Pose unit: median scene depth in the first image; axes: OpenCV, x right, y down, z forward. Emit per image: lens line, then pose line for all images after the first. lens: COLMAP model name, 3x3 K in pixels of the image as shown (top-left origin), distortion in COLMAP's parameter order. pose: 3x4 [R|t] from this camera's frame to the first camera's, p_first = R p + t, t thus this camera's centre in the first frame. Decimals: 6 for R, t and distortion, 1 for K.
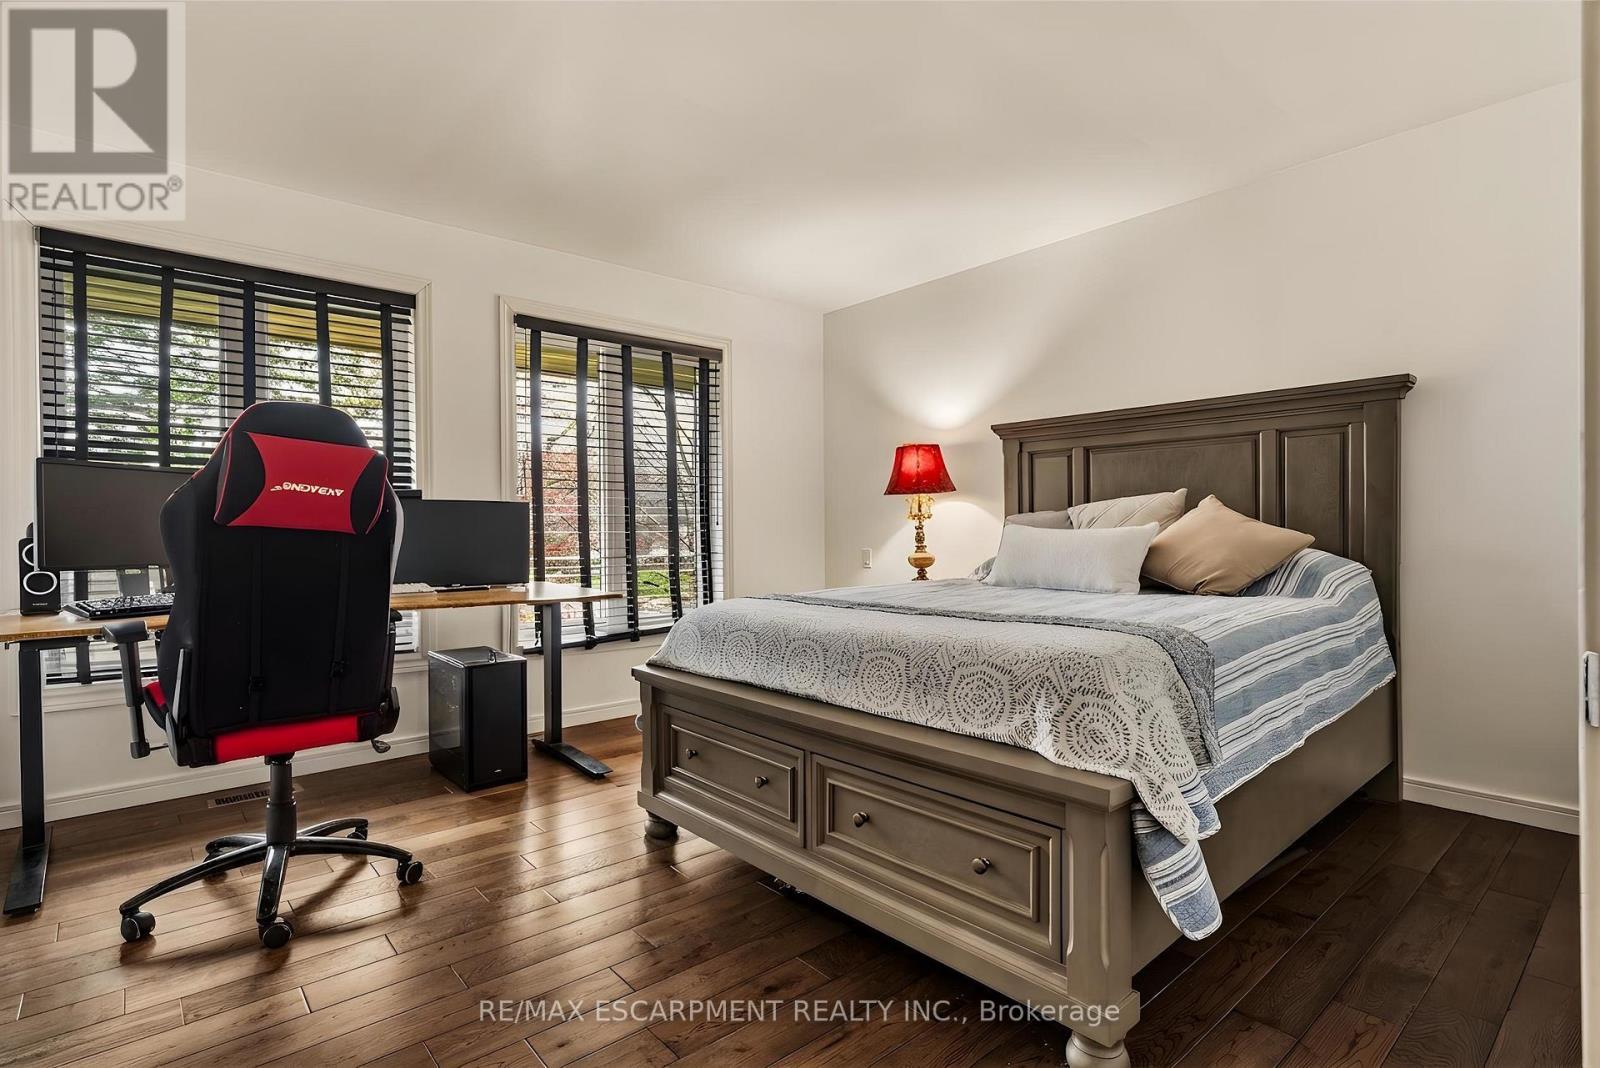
lens RADIAL K [[799.3, 0, 800.0], [0, 799.3, 534.0], [0, 0, 1]] dist [-0.000040, 0.000007]
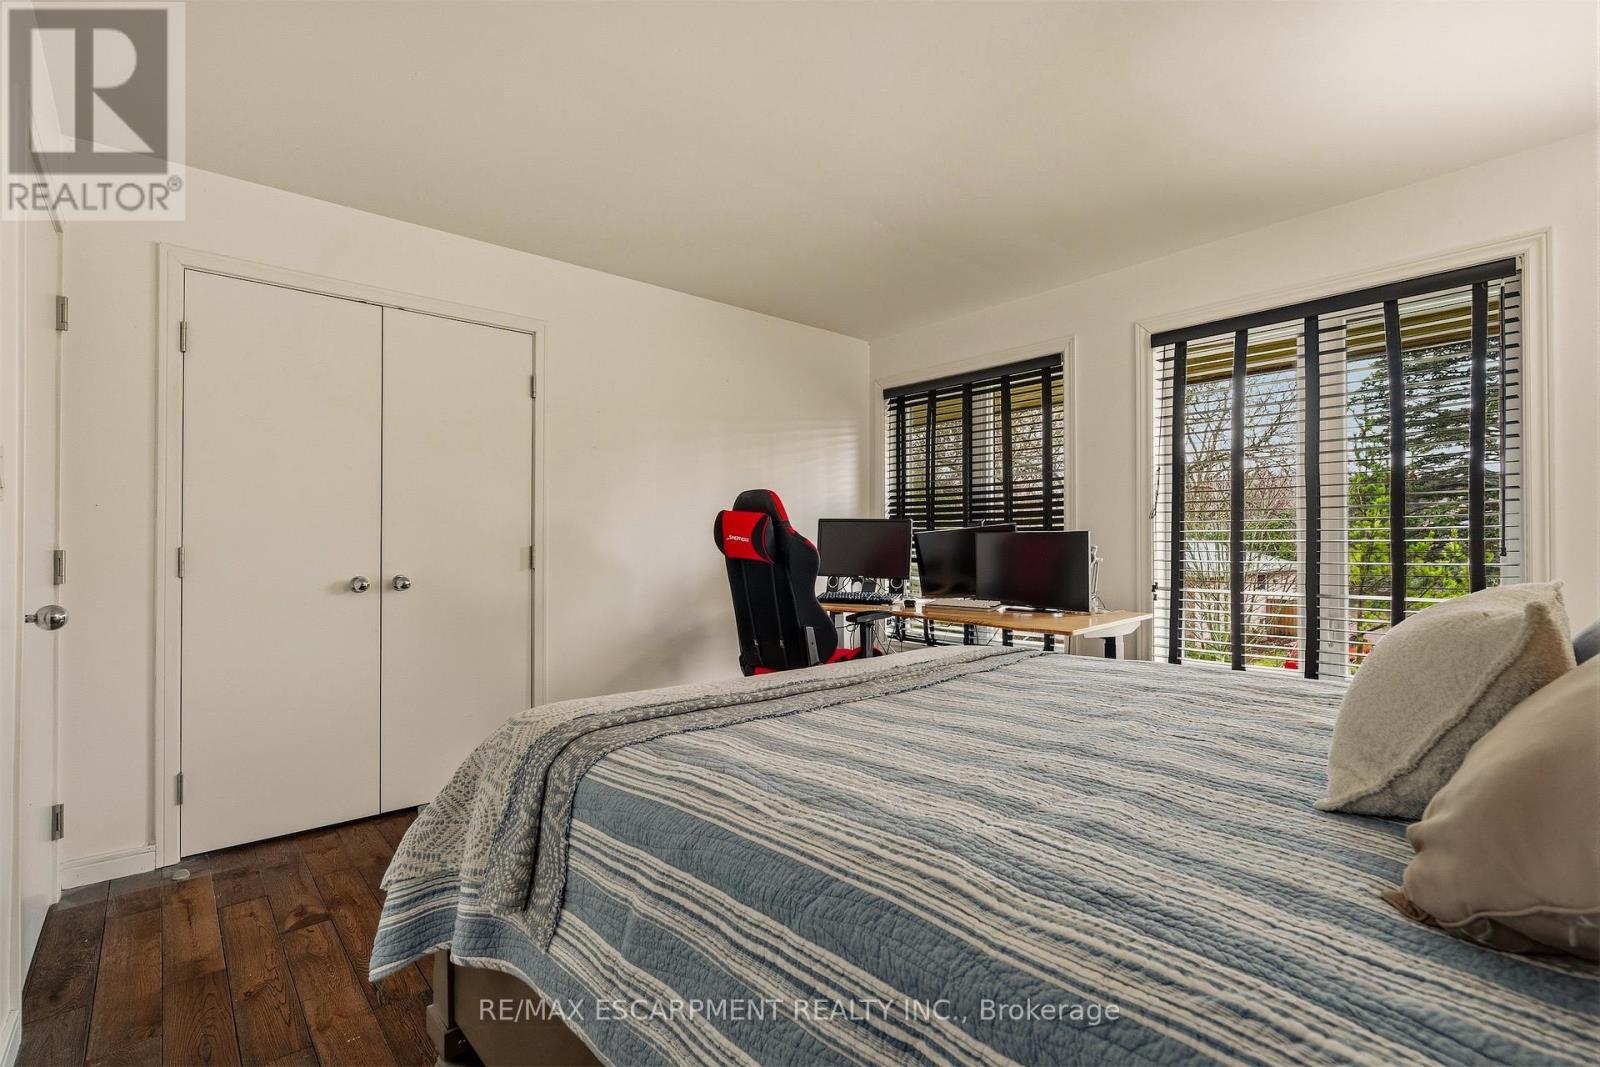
lens RADIAL K [[737.1, 0, 800.0], [0, 737.1, 533.5], [0, 0, 1]] dist [-0.000283, 0.000016]
pose [[0.013968, -0.014063, -0.999804, 0.582705], [0.003021, 0.999897, -0.014022, -0.023975], [0.999898, -0.002824, 0.014009, 0.614590]]
